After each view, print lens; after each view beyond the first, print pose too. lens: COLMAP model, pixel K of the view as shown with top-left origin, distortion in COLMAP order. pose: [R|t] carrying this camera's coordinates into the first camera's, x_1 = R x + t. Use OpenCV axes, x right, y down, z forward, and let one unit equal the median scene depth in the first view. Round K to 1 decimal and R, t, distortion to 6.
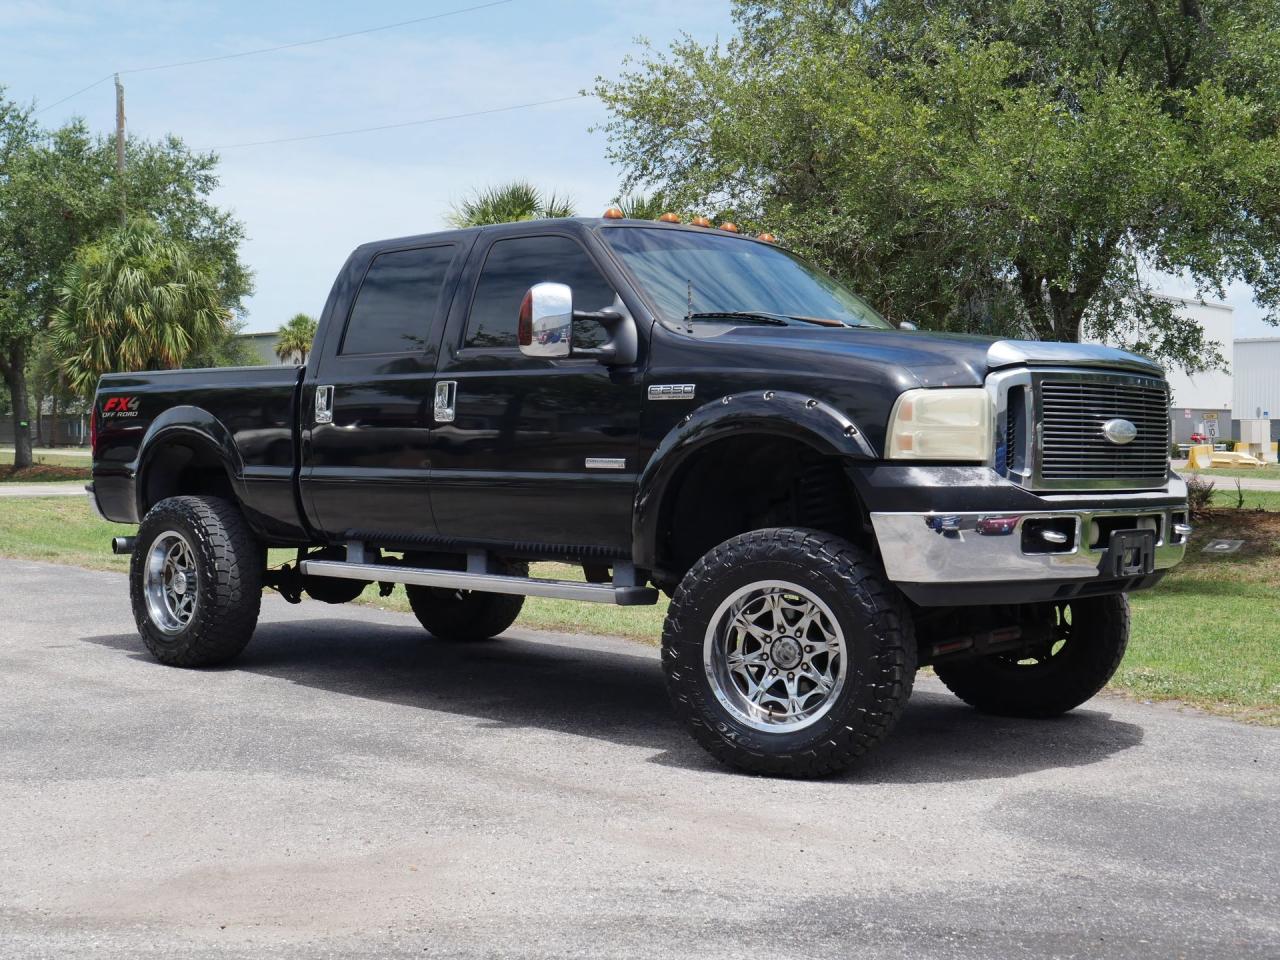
lens RADIAL K [[1716.2, 0, 615.4], [0, 1716.2, 473.2], [0, 0, 1]] dist [-0.003594, -0.019968]
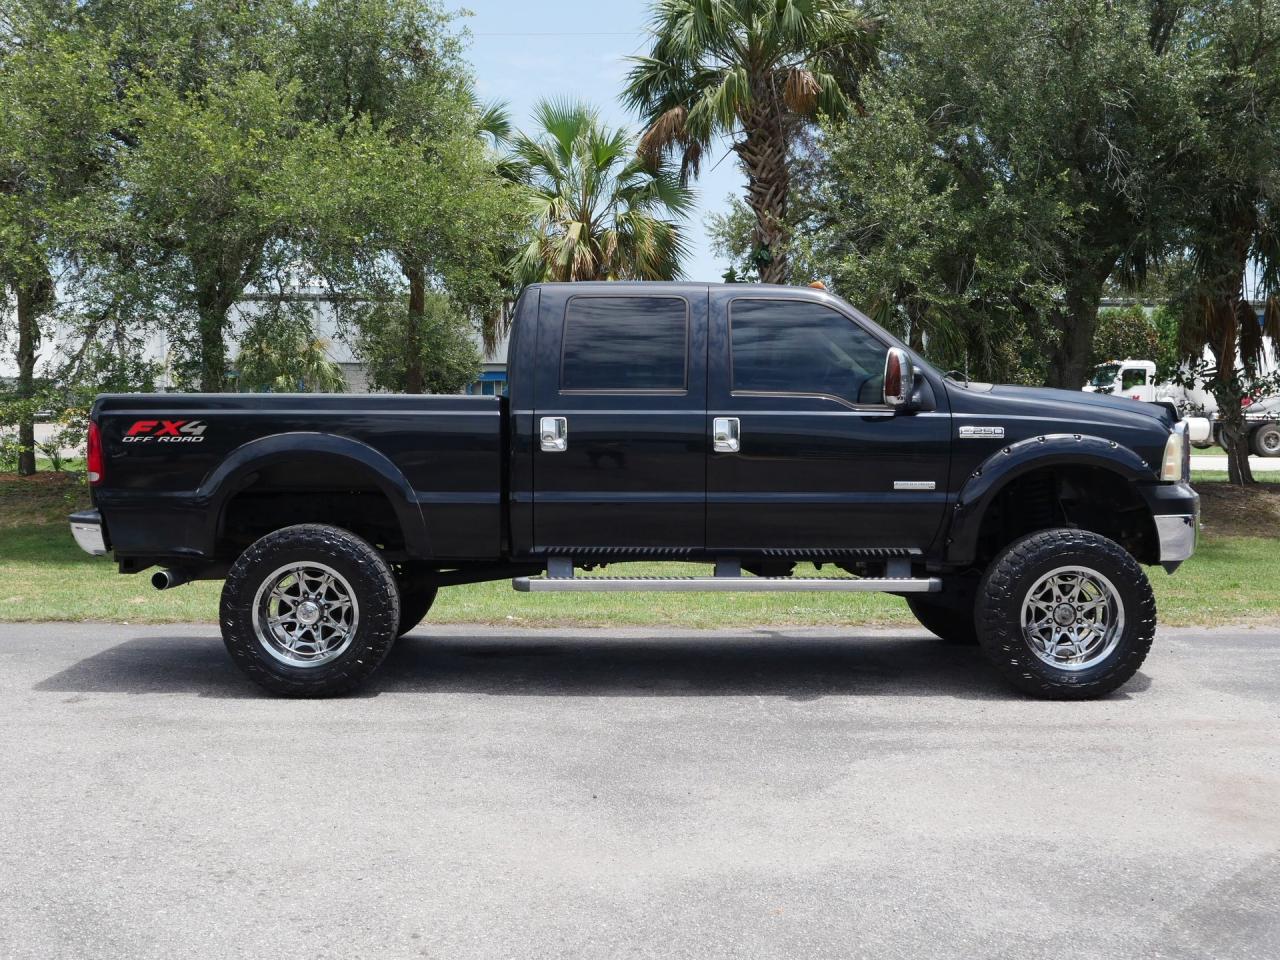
lens RADIAL K [[1474.6, 0, 640.8], [0, 1474.6, 482.5], [0, 0, 1]] dist [-0.010414, 0.004449]
pose [[0.690761, -0.033427, 0.722310, -0.348775], [0.012387, 0.999331, 0.034402, -0.018067], [-0.722977, -0.014816, 0.690713, 0.133823]]
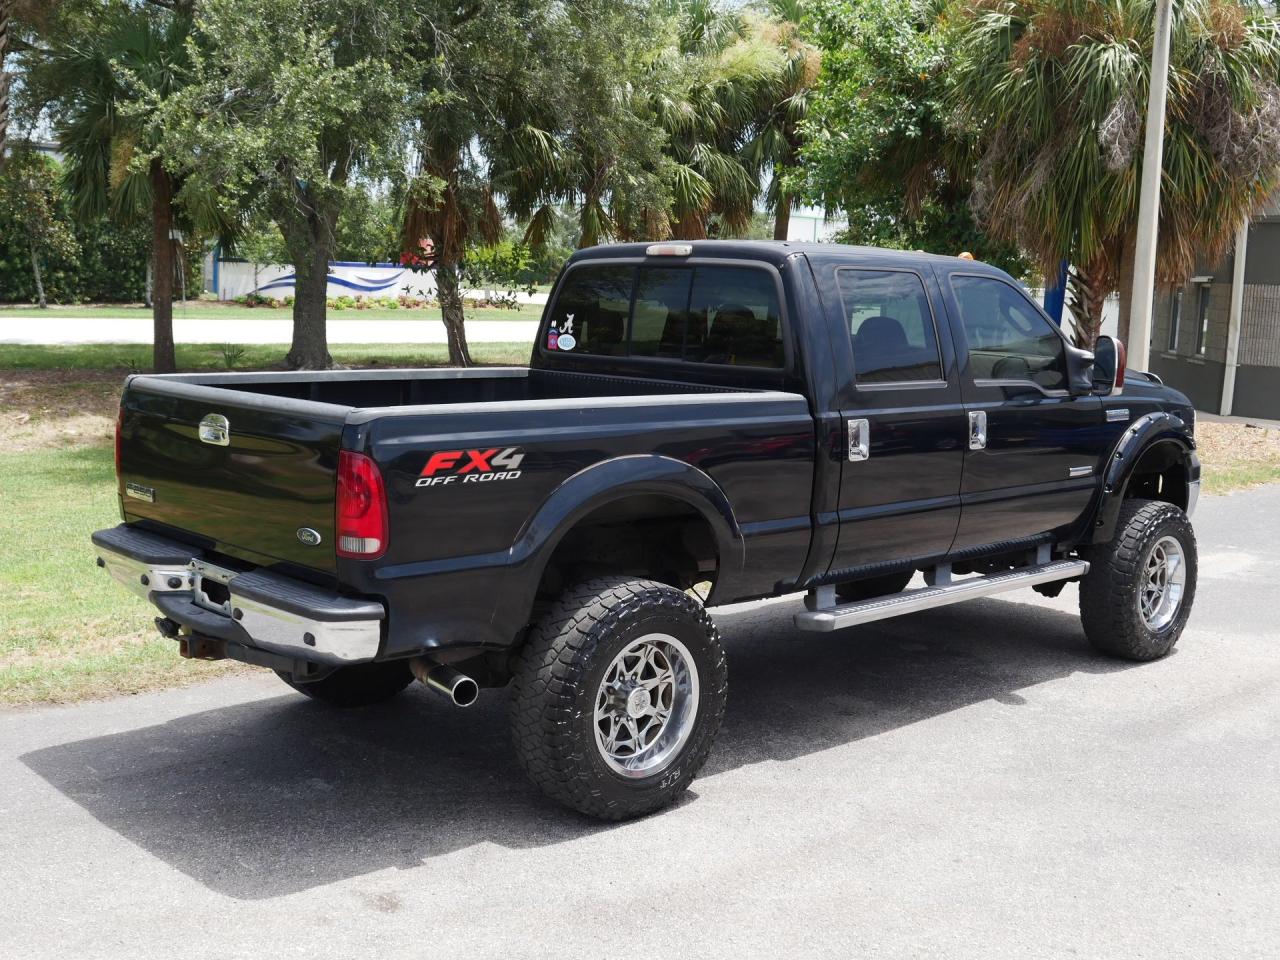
lens RADIAL K [[1474.6, 0, 640.8], [0, 1474.6, 482.5], [0, 0, 1]] dist [-0.010414, 0.004449]
pose [[0.022791, -0.139855, 0.989910, -0.406371], [-0.013954, 0.990026, 0.140193, -0.054241], [-0.999643, -0.017009, 0.020612, 0.472567]]
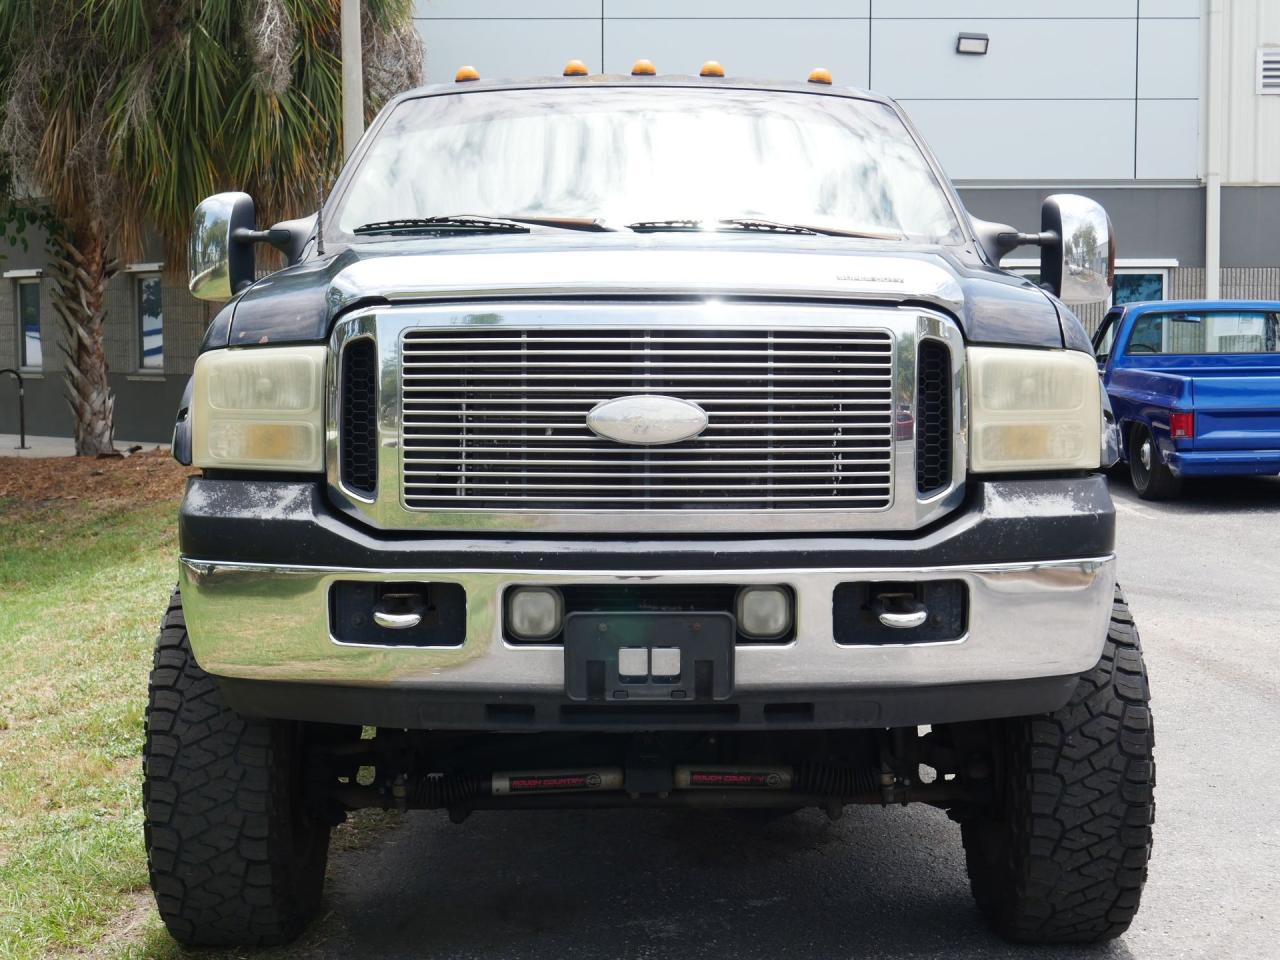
lens RADIAL K [[2010.0, 0, 639.7], [0, 2010.0, 494.1], [0, 0, 1]] dist [-0.043051, 0.072645]
pose [[-0.729933, -0.052253, 0.681519, -0.224370], [0.014542, 0.995661, 0.091915, -0.026072], [-0.683364, 0.077002, -0.726005, 0.731764]]
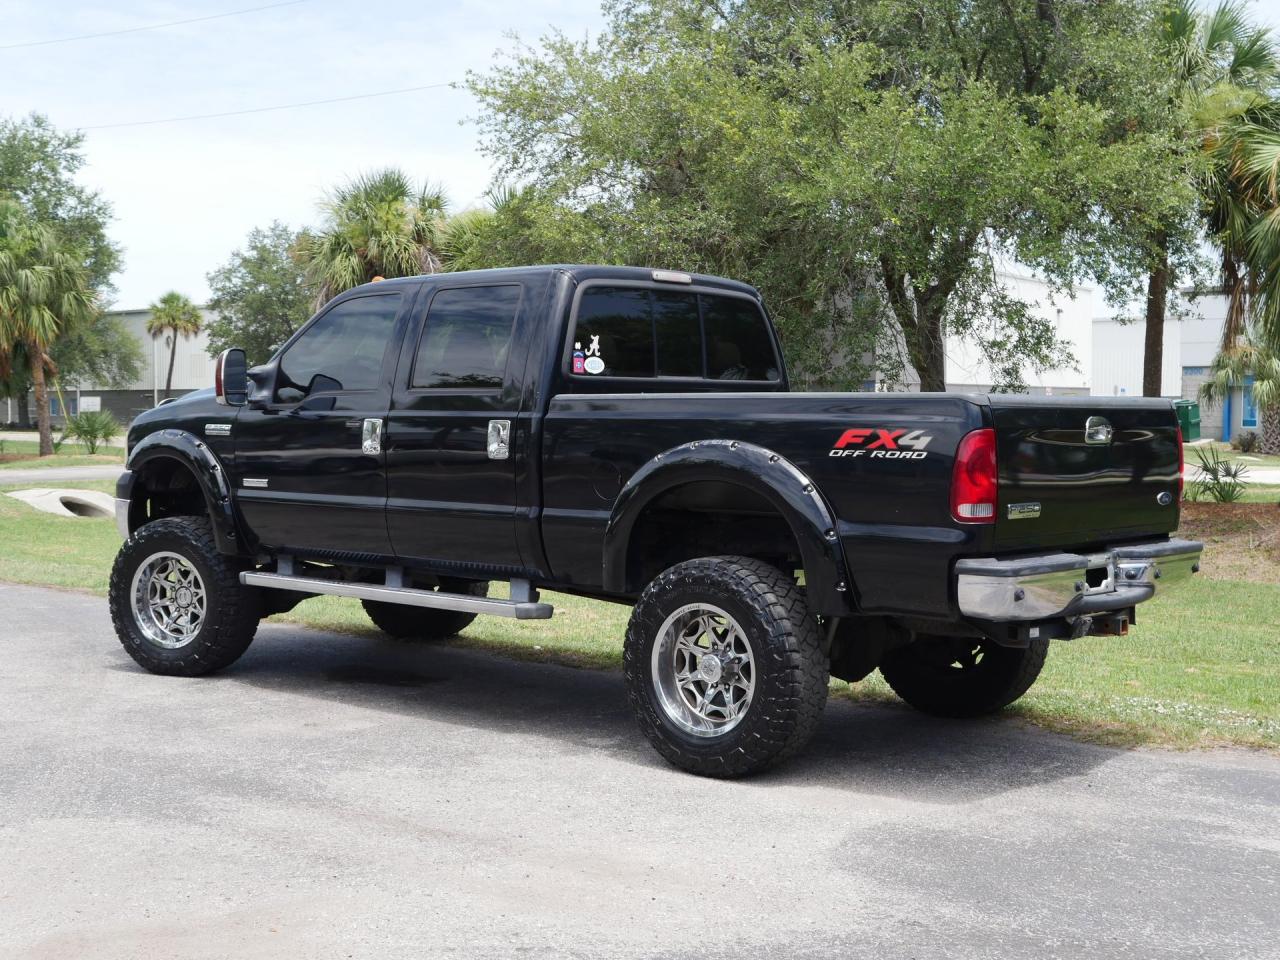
lens RADIAL K [[1703.5, 0, 621.6], [0, 1703.5, 482.1], [0, 0, 1]] dist [-0.012181, 0.021003]
pose [[0.997159, -0.006048, 0.075076, 0.003725], [0.004429, 0.999754, 0.021712, -0.014133], [-0.075189, -0.021318, 0.996941, -0.004082]]
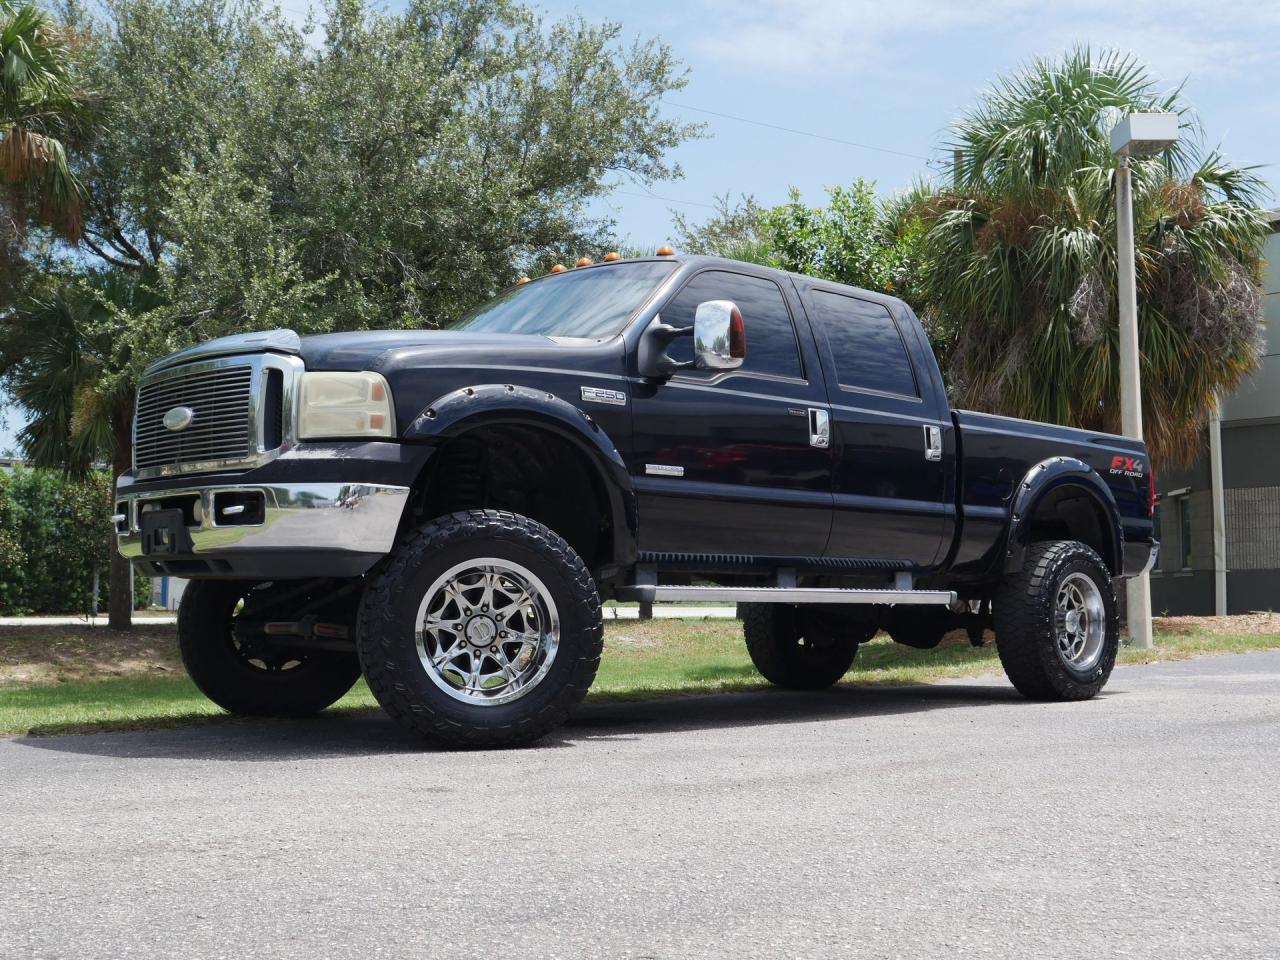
lens RADIAL K [[1508.6, 0, 638.9], [0, 1508.6, 488.1], [0, 0, 1]] dist [0.002932, -0.013454]
pose [[-0.006799, 0.077279, 0.996986, -0.397243], [0.024938, 0.996712, -0.077088, 0.025835], [-0.999666, 0.024338, -0.008704, 0.490558]]
